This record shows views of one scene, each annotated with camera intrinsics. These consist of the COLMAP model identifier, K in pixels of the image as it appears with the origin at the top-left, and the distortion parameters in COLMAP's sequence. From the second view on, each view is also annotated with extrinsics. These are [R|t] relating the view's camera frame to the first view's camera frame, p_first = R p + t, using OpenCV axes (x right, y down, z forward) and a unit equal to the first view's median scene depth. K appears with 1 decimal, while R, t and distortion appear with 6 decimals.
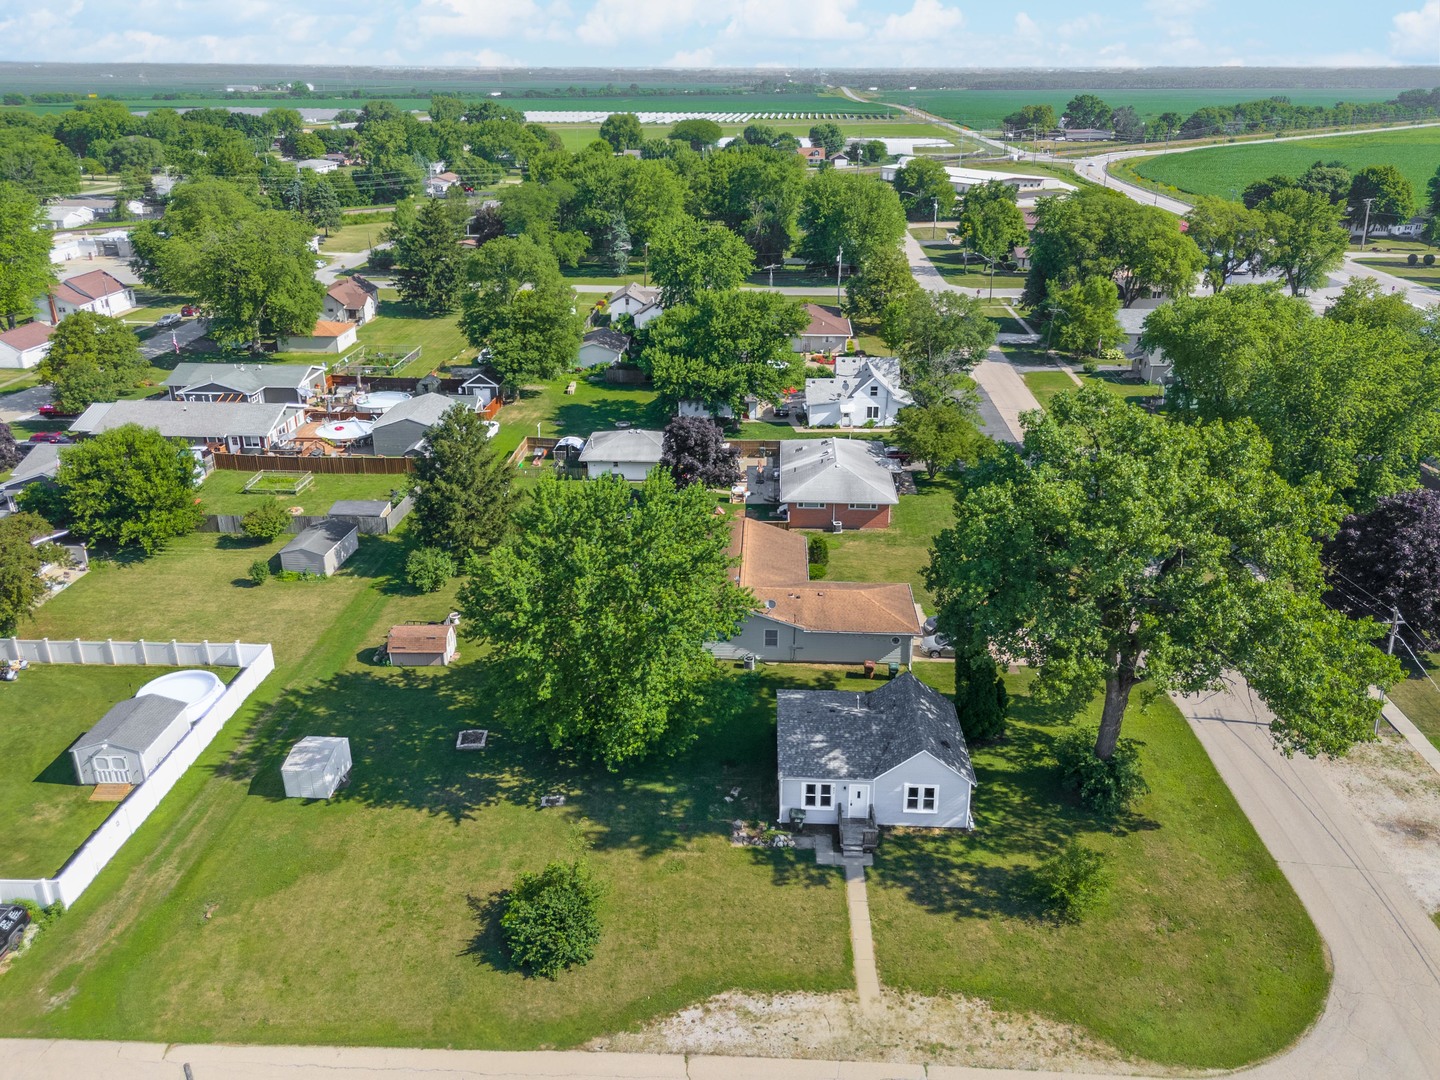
lens RADIAL K [[1086.5, 0, 732.8], [0, 1086.5, 542.0], [0, 0, 1]] dist [0.061584, -0.047460]
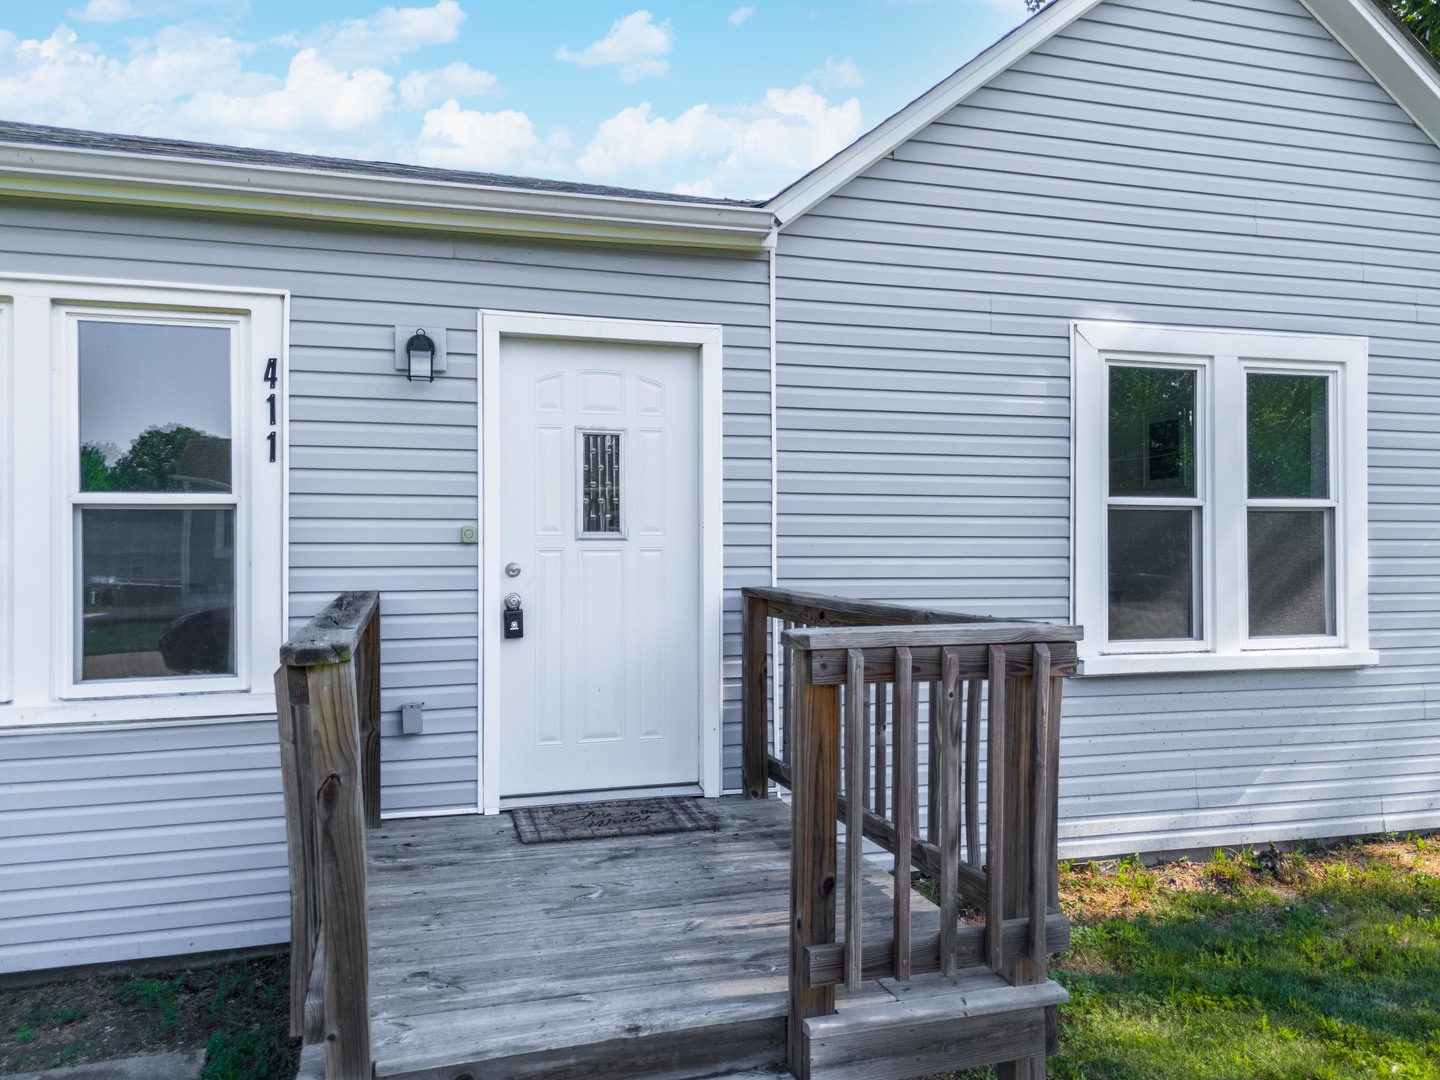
lens RADIAL K [[1086.5, 0, 725.5], [0, 1086.5, 536.9], [0, 0, 1]] dist [0.061584, -0.047460]
pose [[0.938372, 0.000340, 0.345627, 0.094326], [0.134744, 0.920516, -0.366734, 0.265908], [-0.318280, 0.390704, 0.863741, 0.920634]]
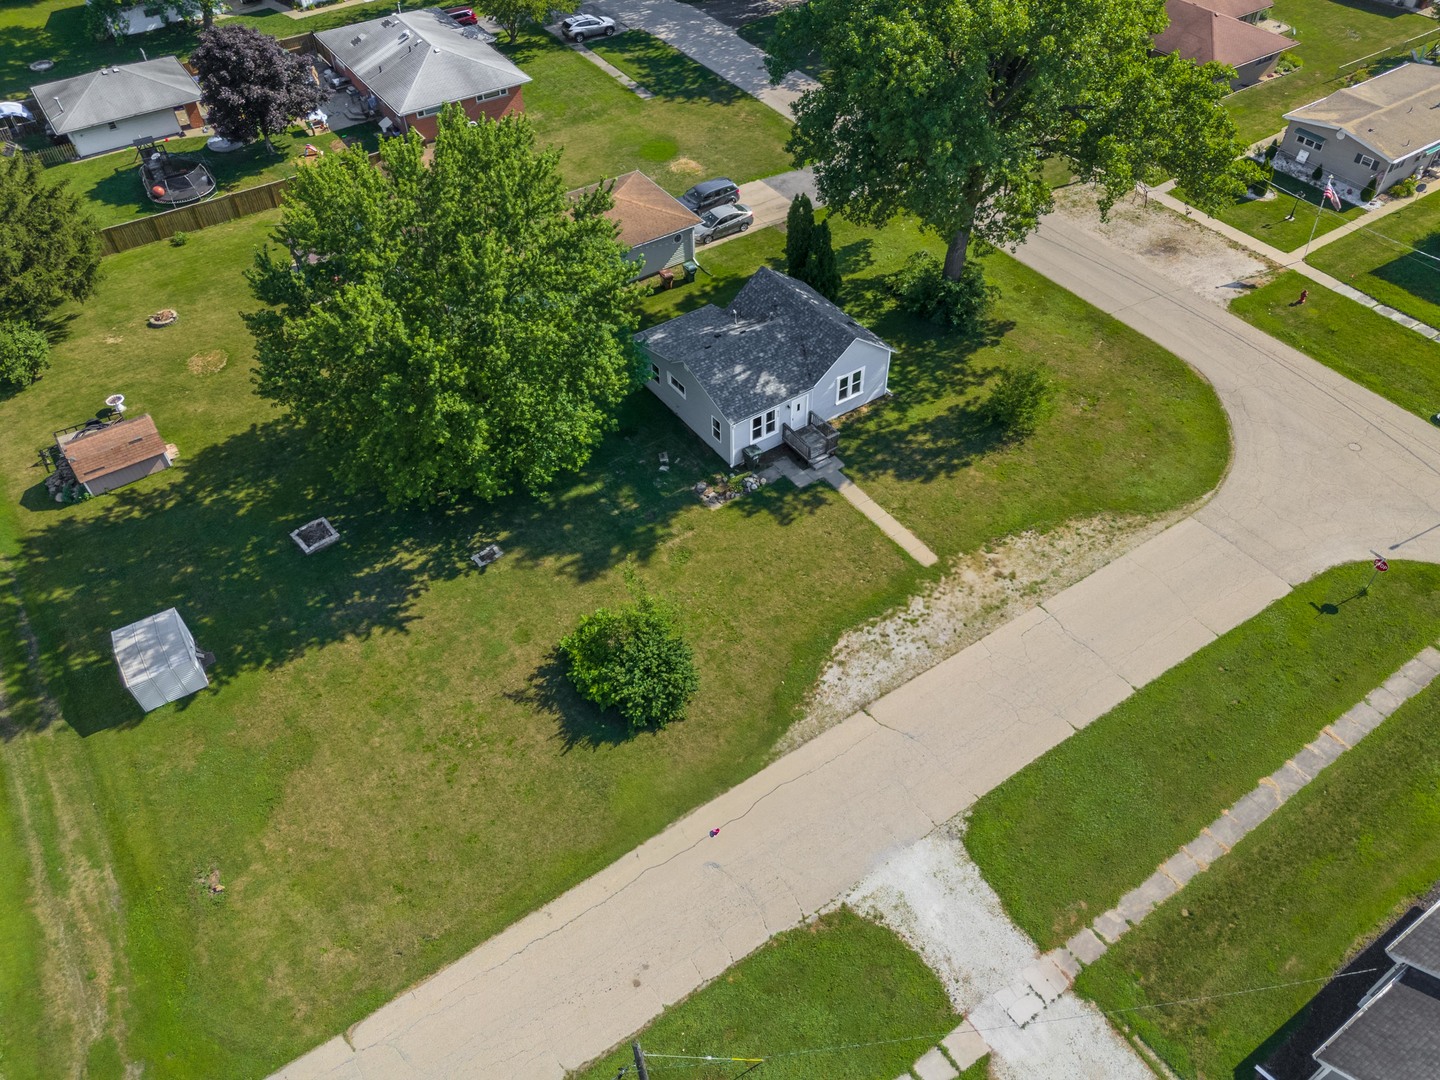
lens RADIAL K [[1086.5, 0, 707.7], [0, 1086.5, 535.2], [0, 0, 1]] dist [0.061584, -0.047460]
pose [[0.800621, -0.430664, 0.416574, -0.381078], [0.248853, 0.871455, 0.422656, -0.084757], [-0.545049, -0.234722, 0.804878, 0.263164]]
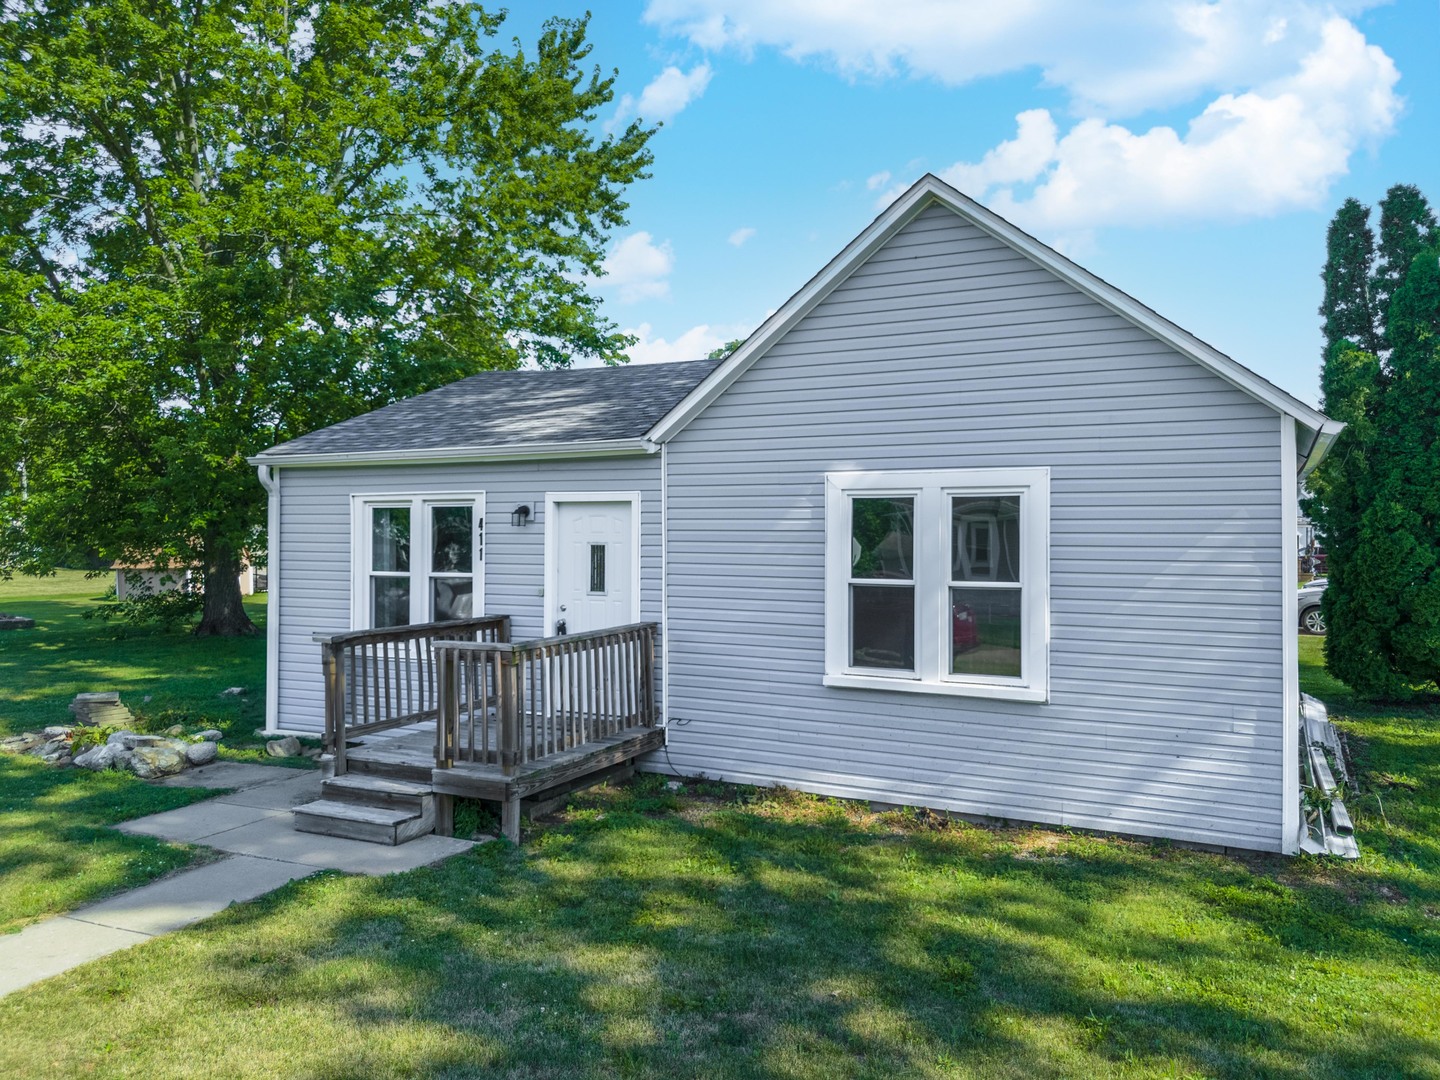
lens RADIAL K [[1086.5, 0, 714.0], [0, 1086.5, 535.0], [0, 0, 1]] dist [0.061584, -0.047460]
pose [[0.909408, 0.003172, -0.415894, 0.205400], [-0.170947, 0.914449, -0.366825, 0.286831], [0.379150, 0.404690, 0.832149, 0.852120]]
